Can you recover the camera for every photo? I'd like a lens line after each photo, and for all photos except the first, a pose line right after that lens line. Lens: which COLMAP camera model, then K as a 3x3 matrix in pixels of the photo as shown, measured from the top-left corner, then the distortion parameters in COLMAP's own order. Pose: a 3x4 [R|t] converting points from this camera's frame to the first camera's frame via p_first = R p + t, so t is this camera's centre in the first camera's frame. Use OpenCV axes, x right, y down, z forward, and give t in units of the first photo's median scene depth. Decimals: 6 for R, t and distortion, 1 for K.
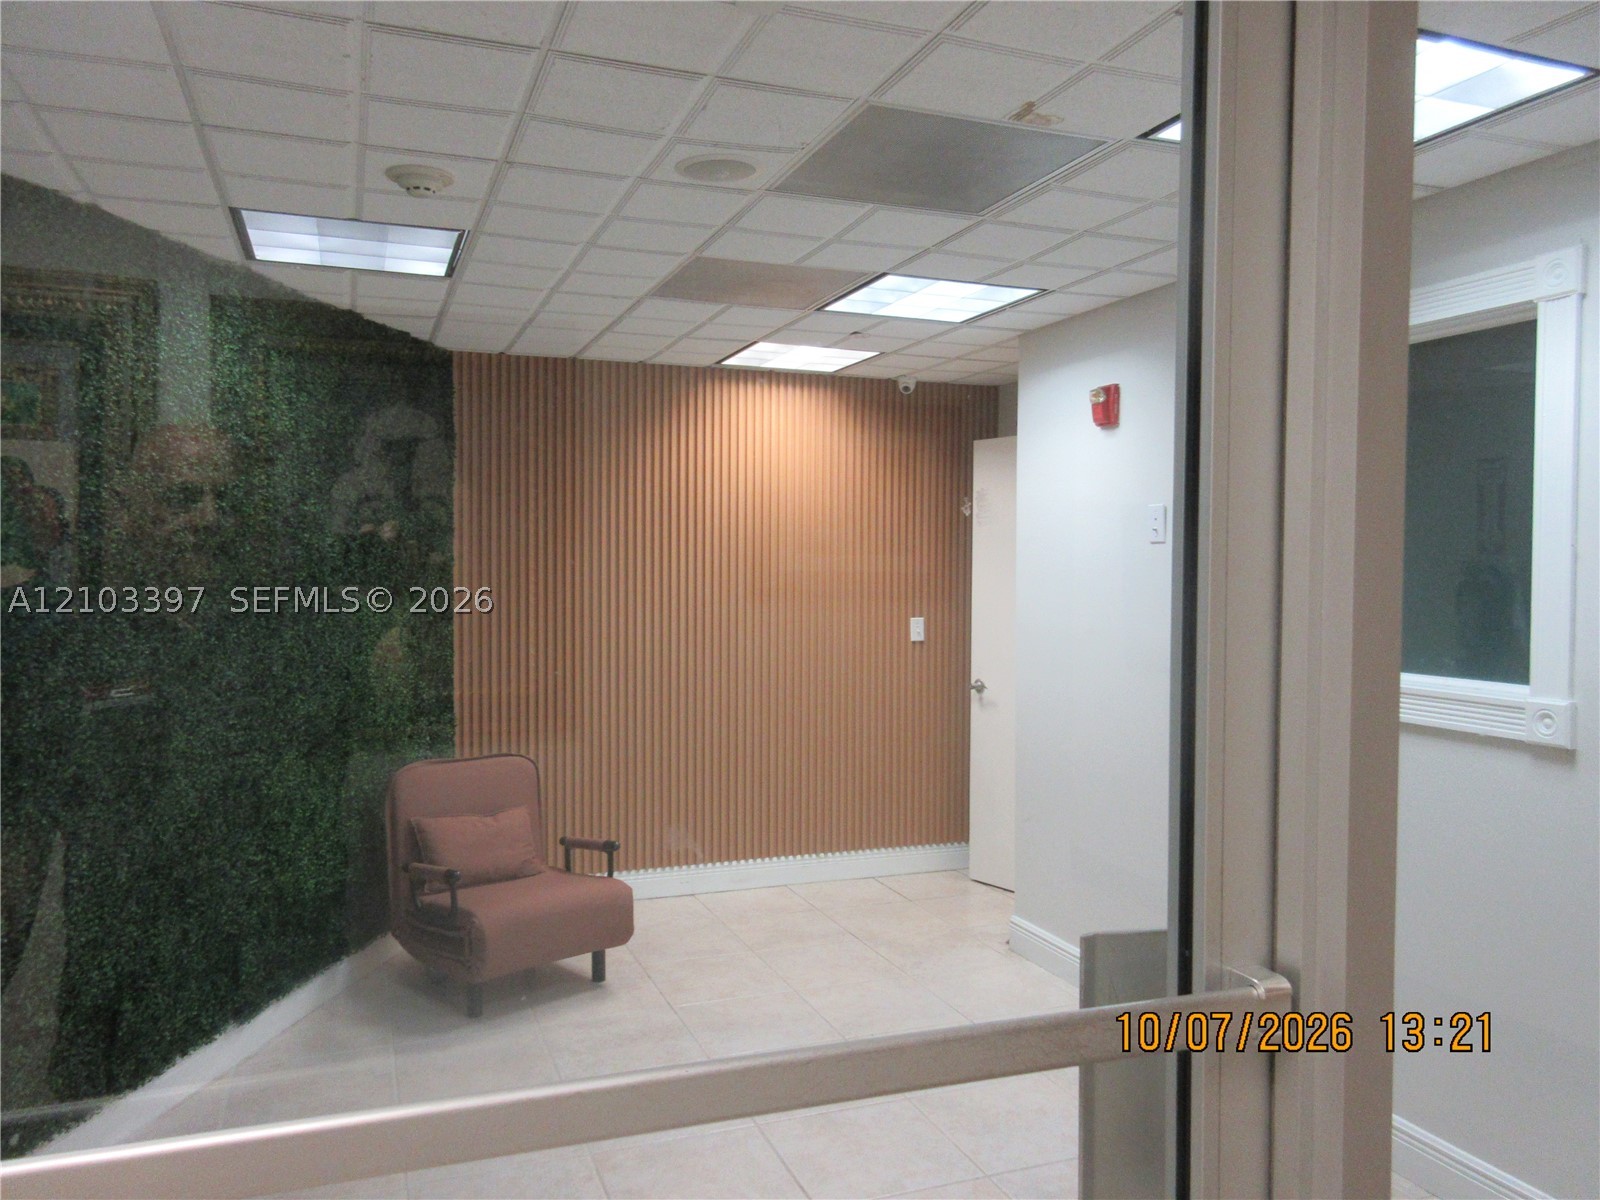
lens RADIAL K [[1174.1, 0, 800.0], [0, 1174.1, 600.0], [0, 0, 1]] dist [-0.003293, -0.002568]
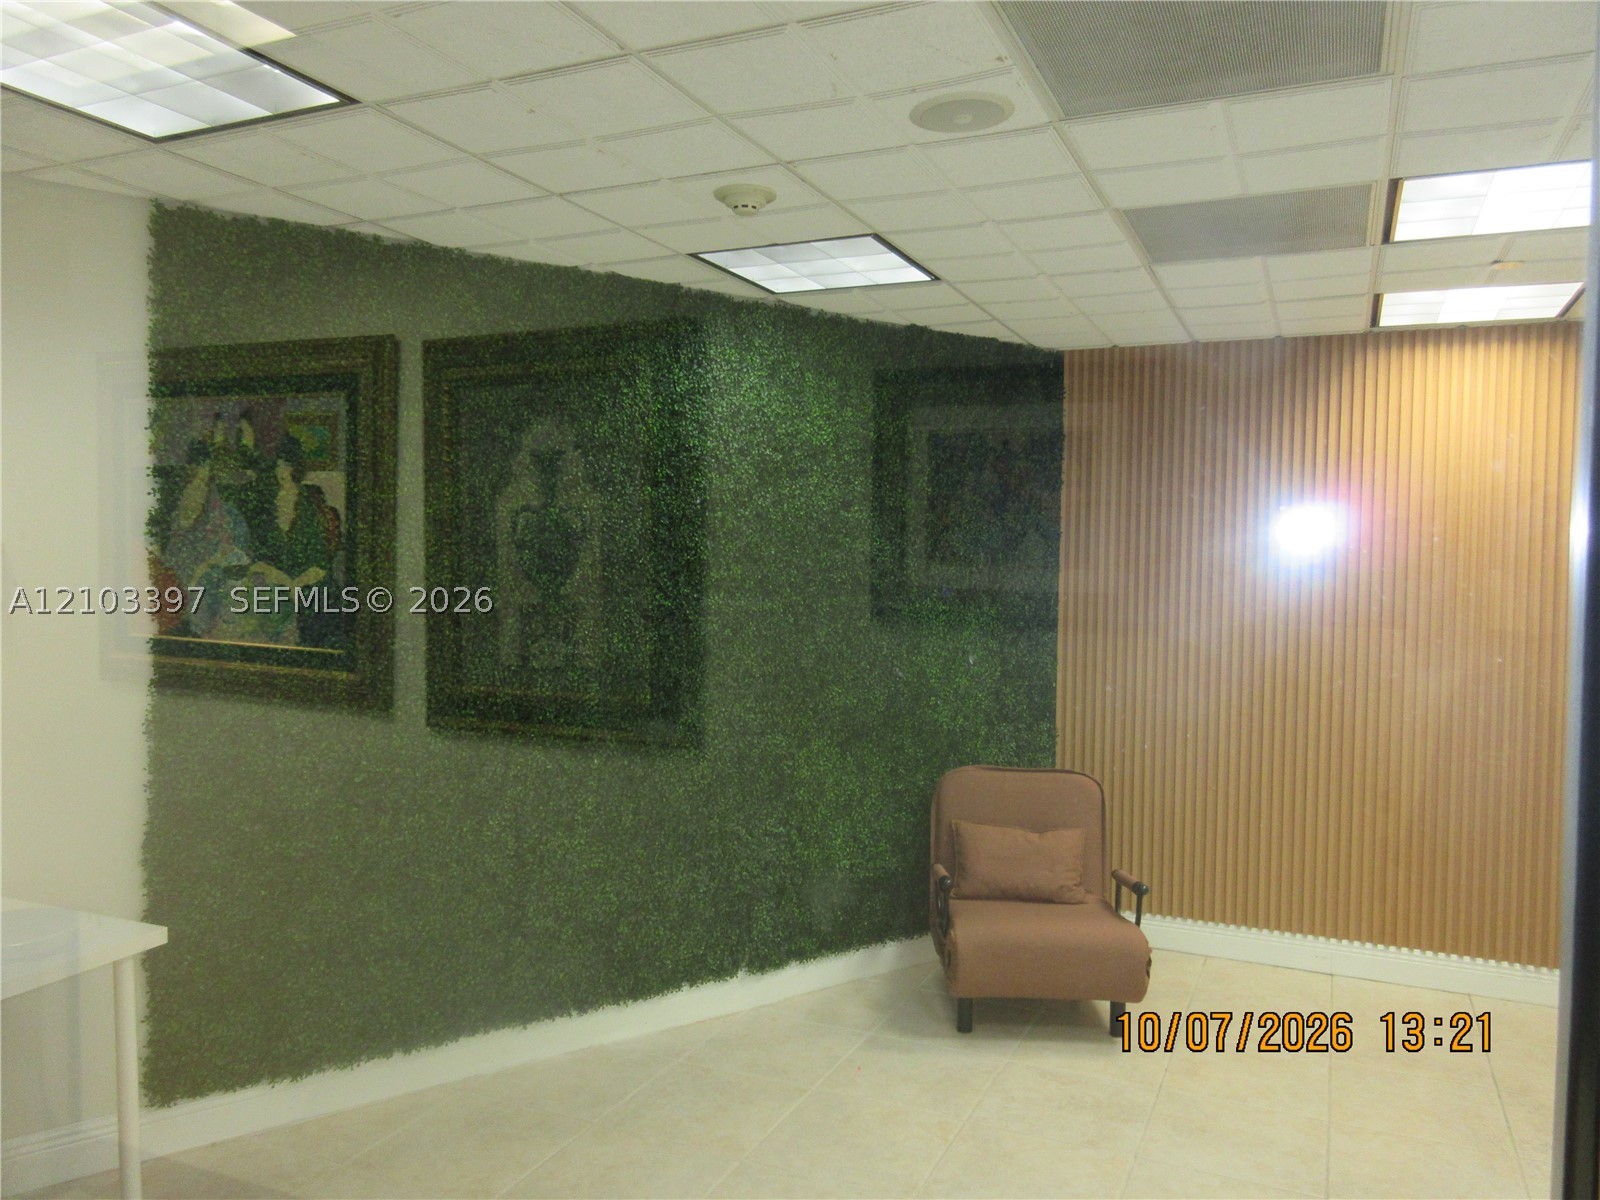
lens RADIAL K [[1174.1, 0, 800.0], [0, 1174.1, 600.0], [0, 0, 1]] dist [-0.003293, -0.002568]
pose [[0.701490, 0.033975, -0.711869, 0.337499], [-0.036446, 0.999266, 0.011778, -0.012111], [0.711747, 0.017683, 0.702213, 0.227332]]
